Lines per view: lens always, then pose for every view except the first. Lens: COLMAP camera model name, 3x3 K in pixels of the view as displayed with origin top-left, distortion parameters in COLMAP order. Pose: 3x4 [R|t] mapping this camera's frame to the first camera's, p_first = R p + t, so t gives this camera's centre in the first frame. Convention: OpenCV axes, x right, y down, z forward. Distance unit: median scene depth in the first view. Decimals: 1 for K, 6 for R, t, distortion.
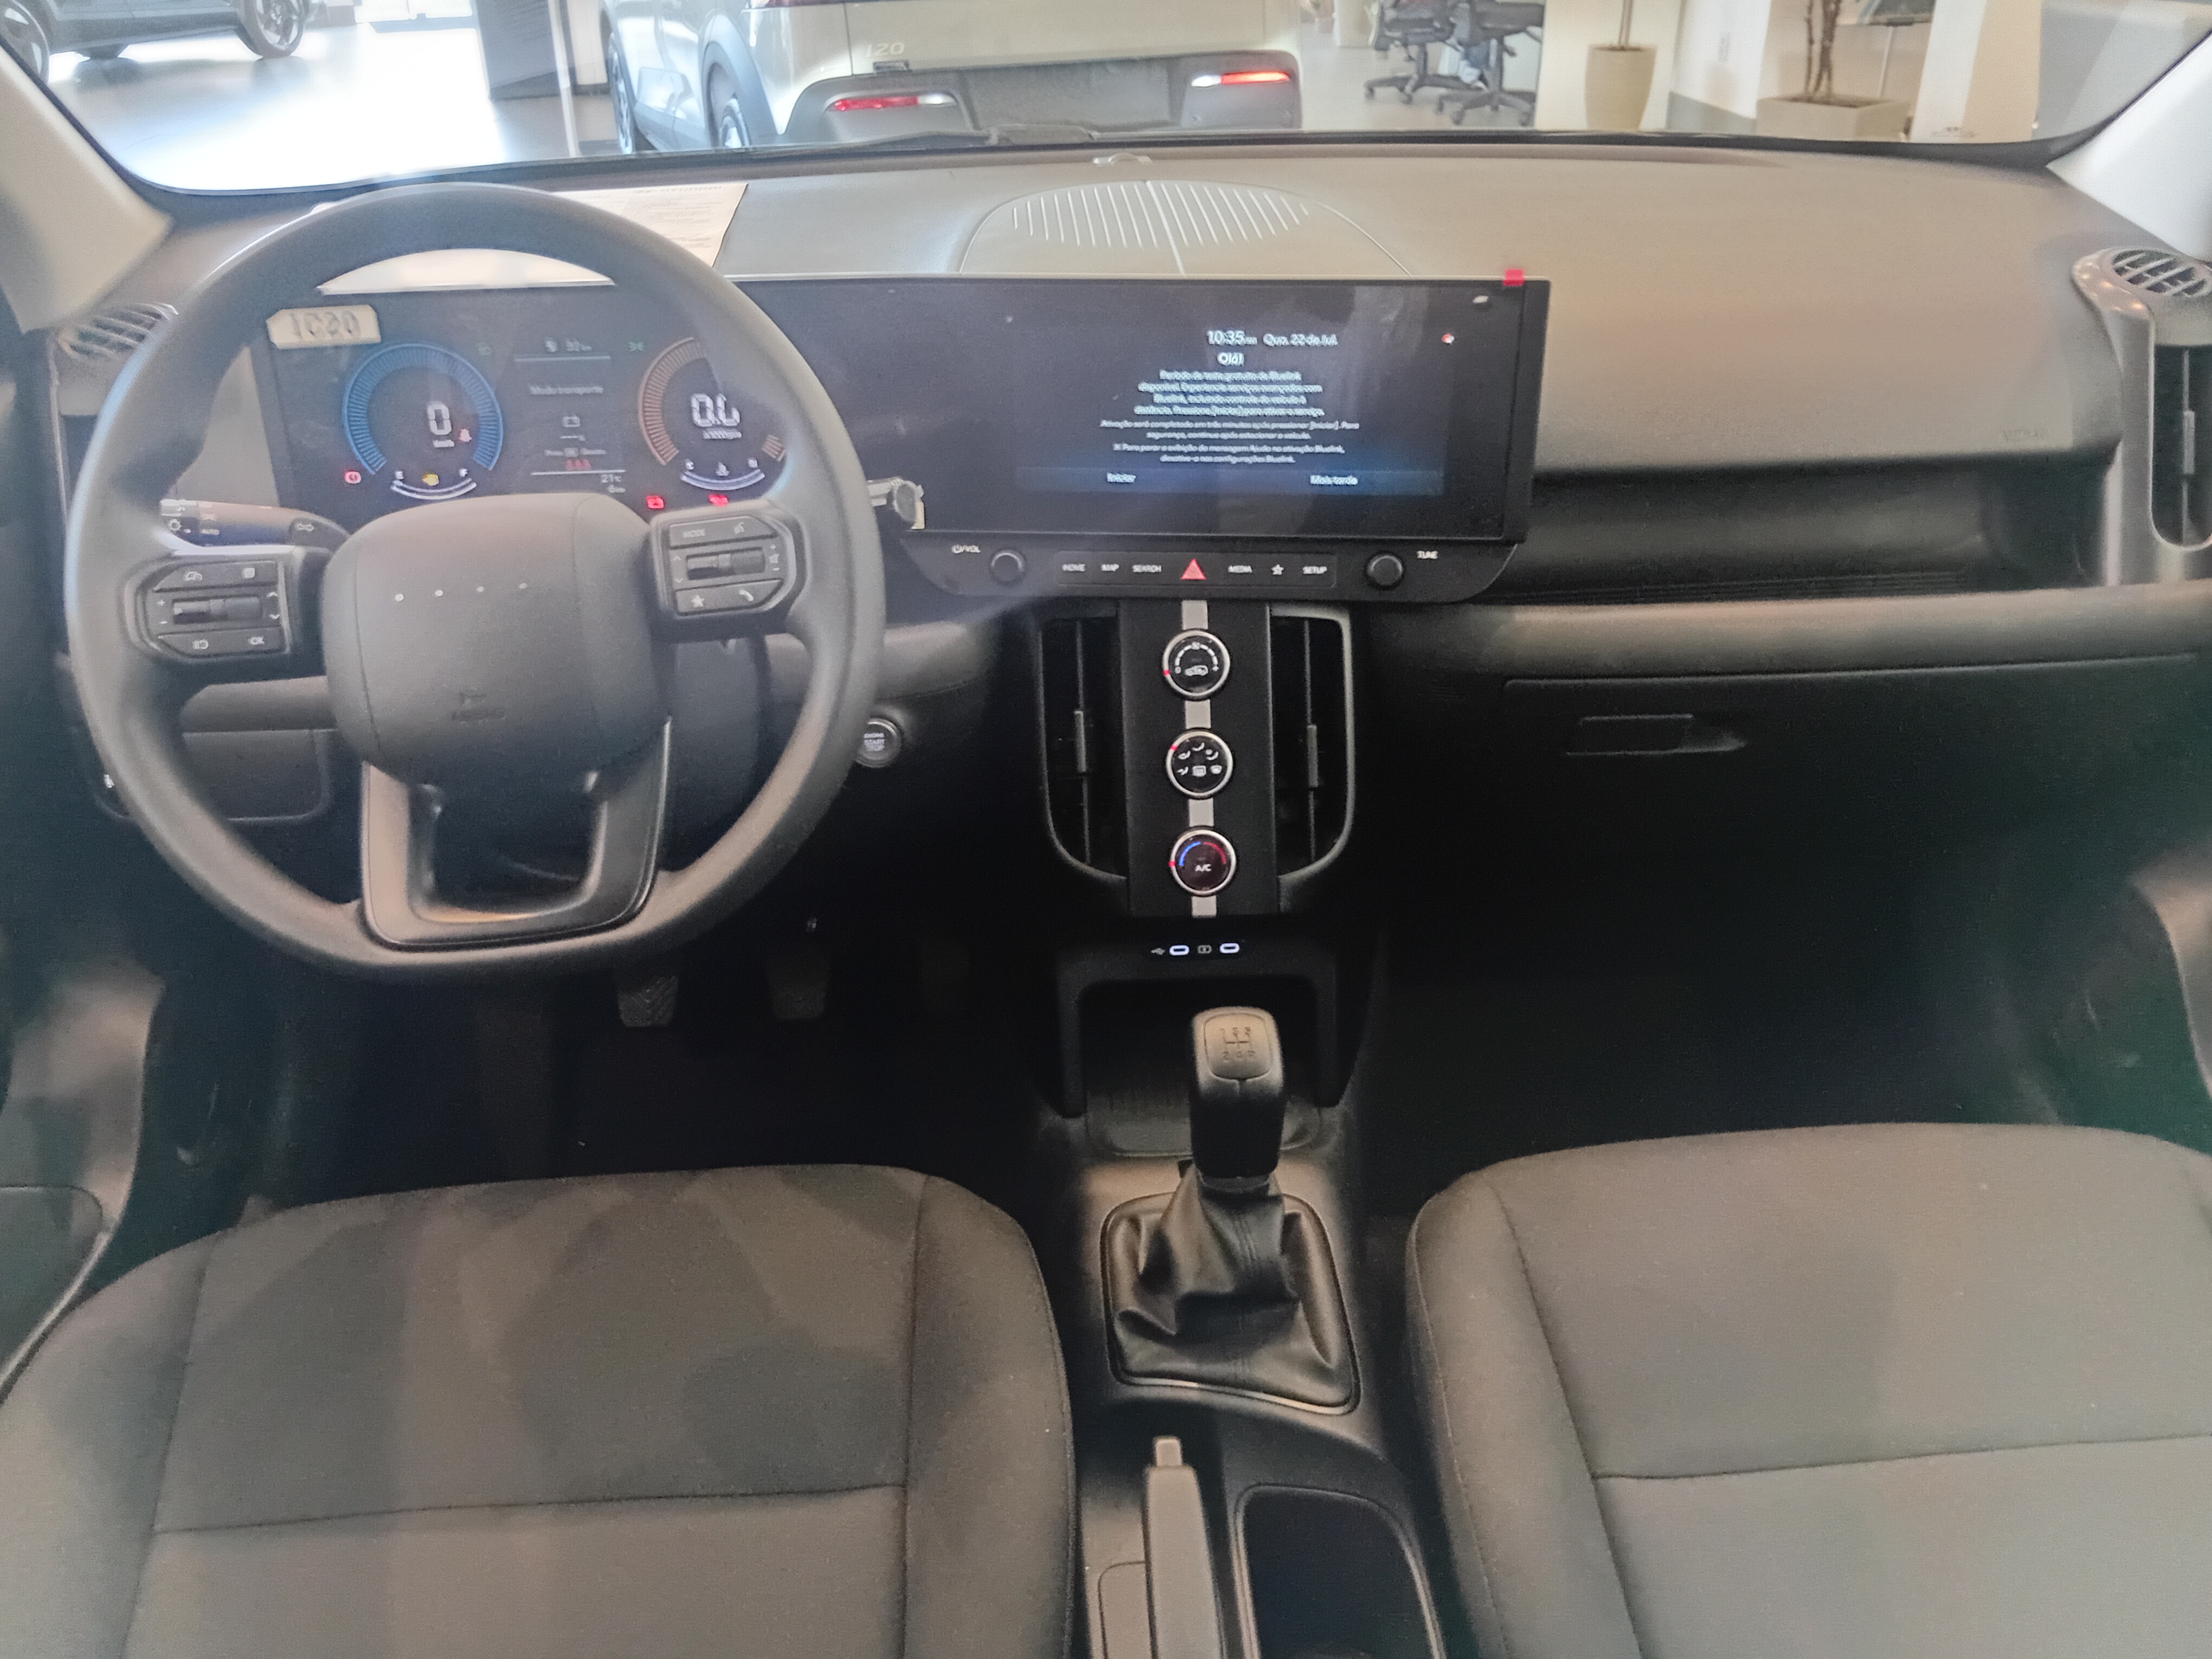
lens RADIAL K [[1666.1, 0, 1102.7], [0, 1666.1, 827.9], [0, 0, 1]] dist [0.037217, -0.004149]
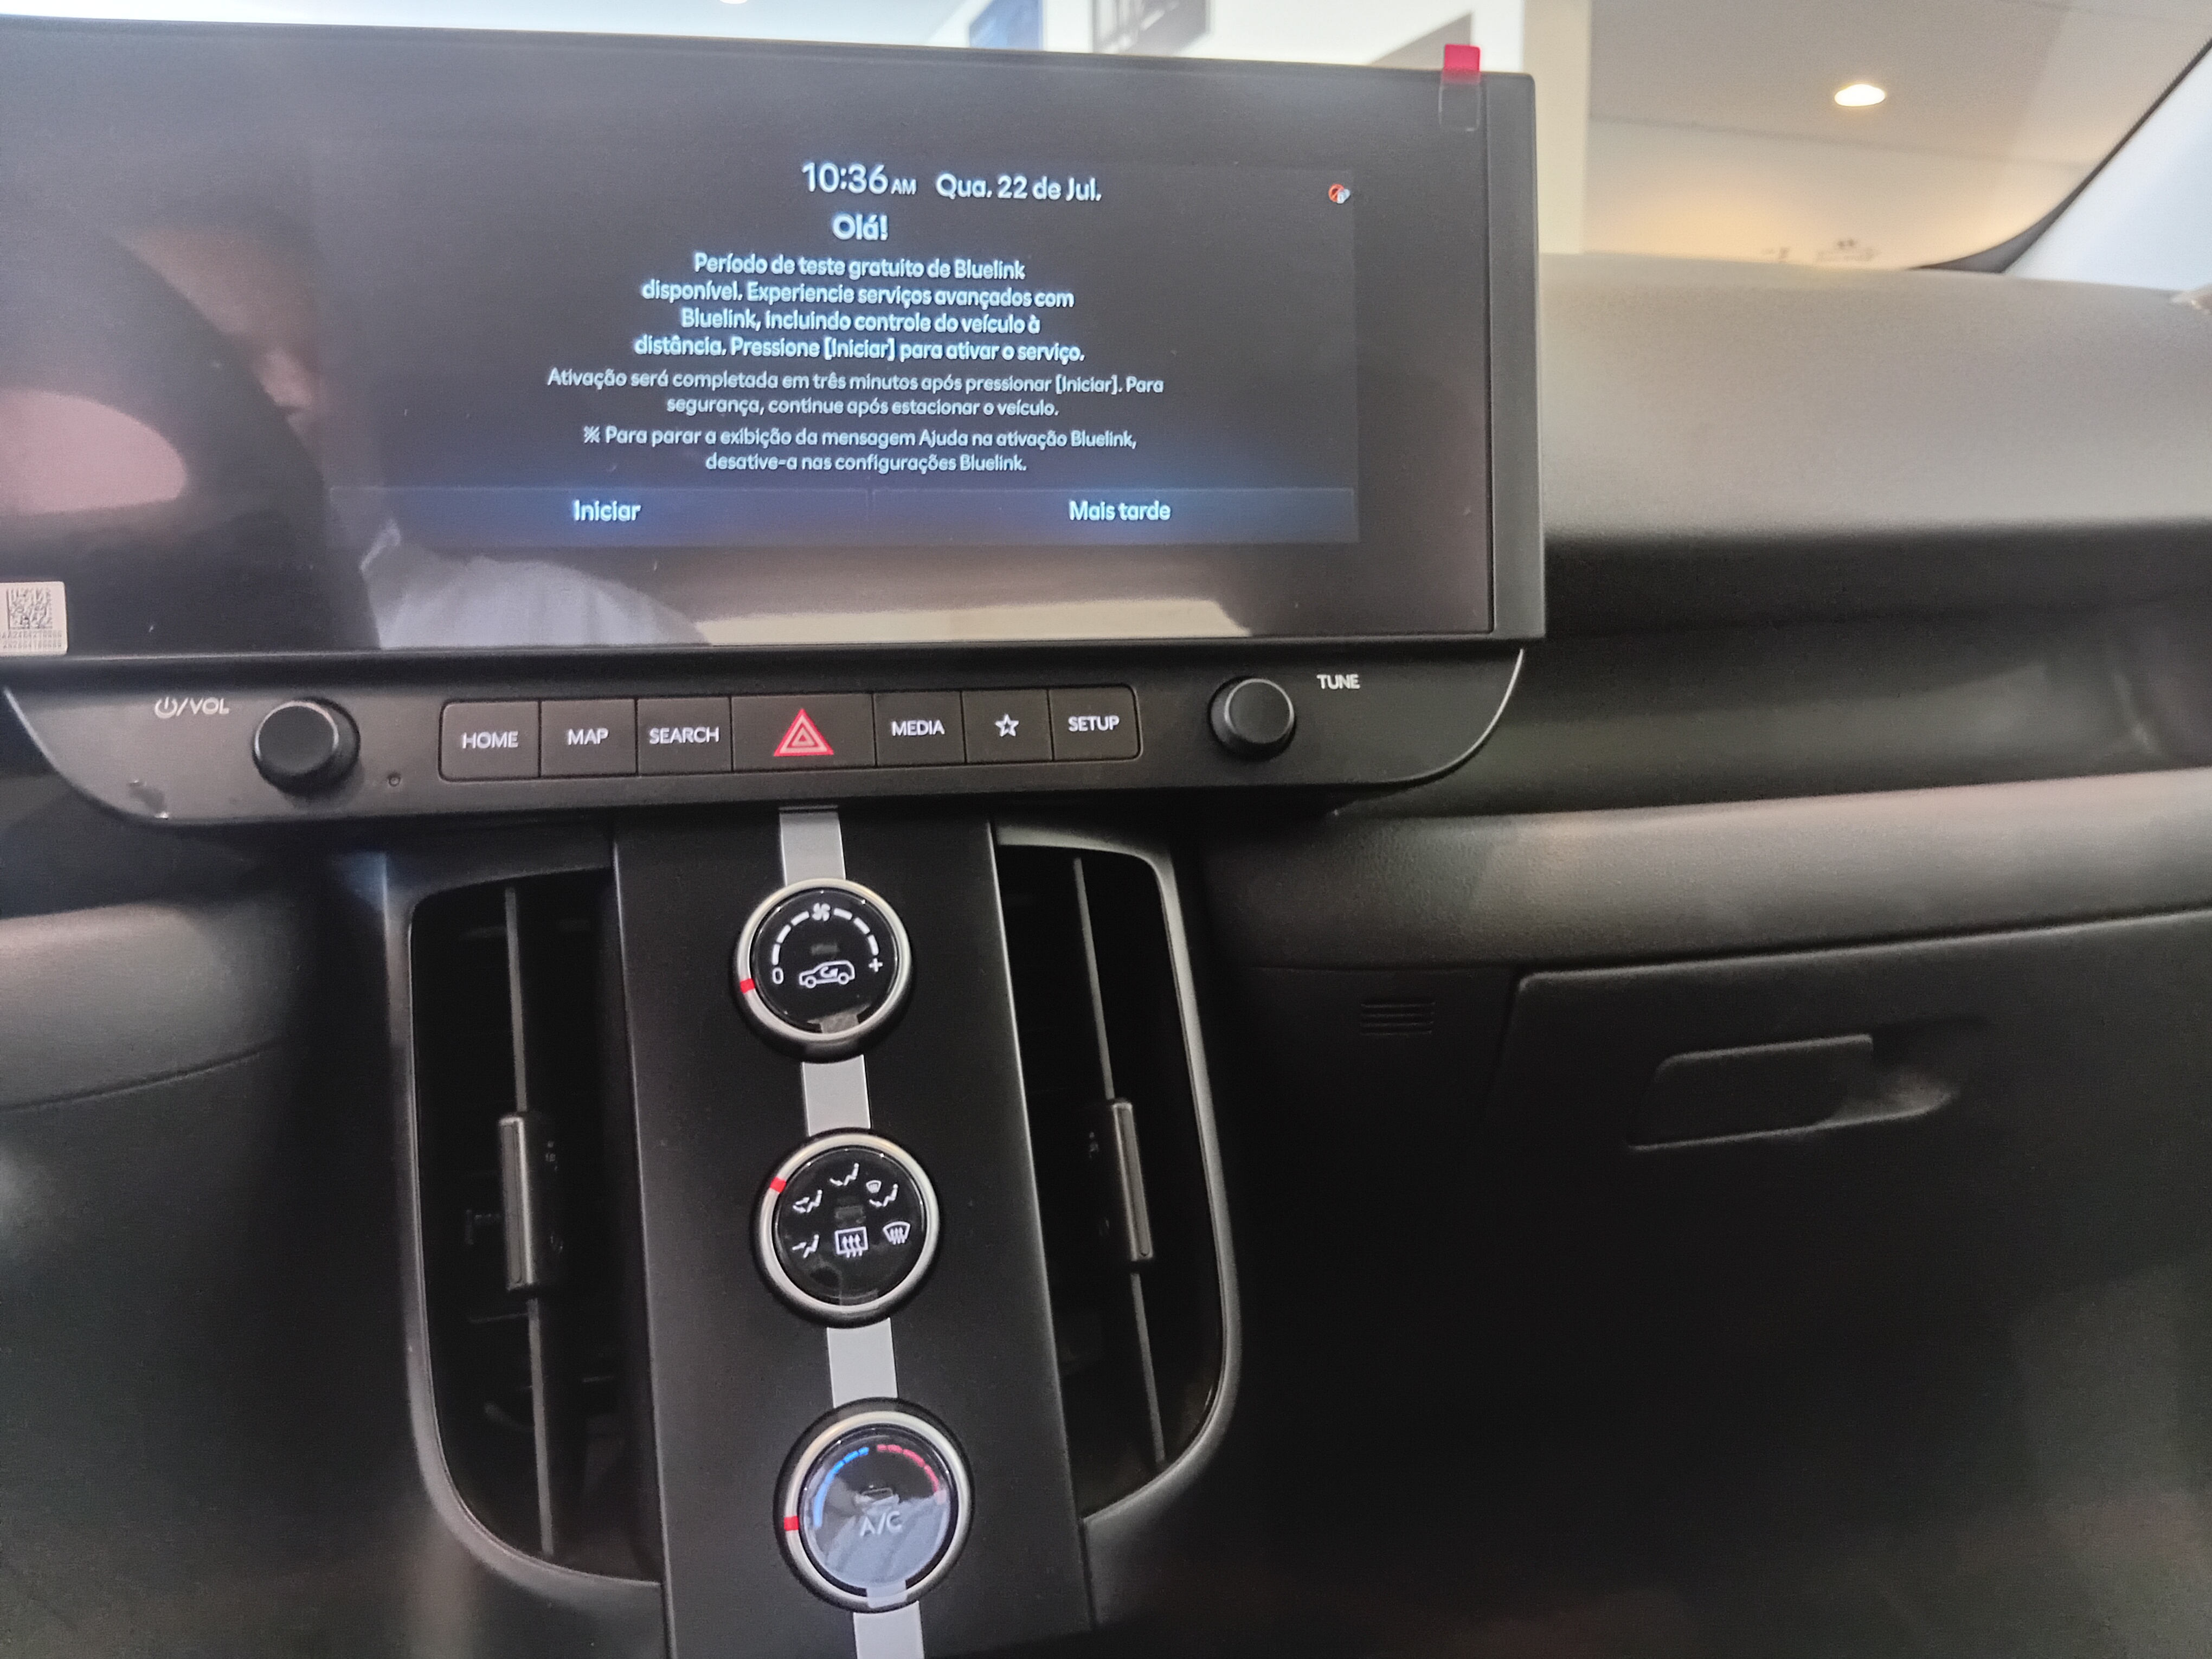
lens RADIAL K [[1666.1, 0, 1101.3], [0, 1666.1, 820.0], [0, 0, 1]] dist [0.037217, -0.004149]
pose [[0.967441, -0.038616, 0.250133, 0.023186], [0.124929, 0.932364, -0.339249, 0.012007], [-0.220114, 0.359452, 0.906832, 0.640717]]
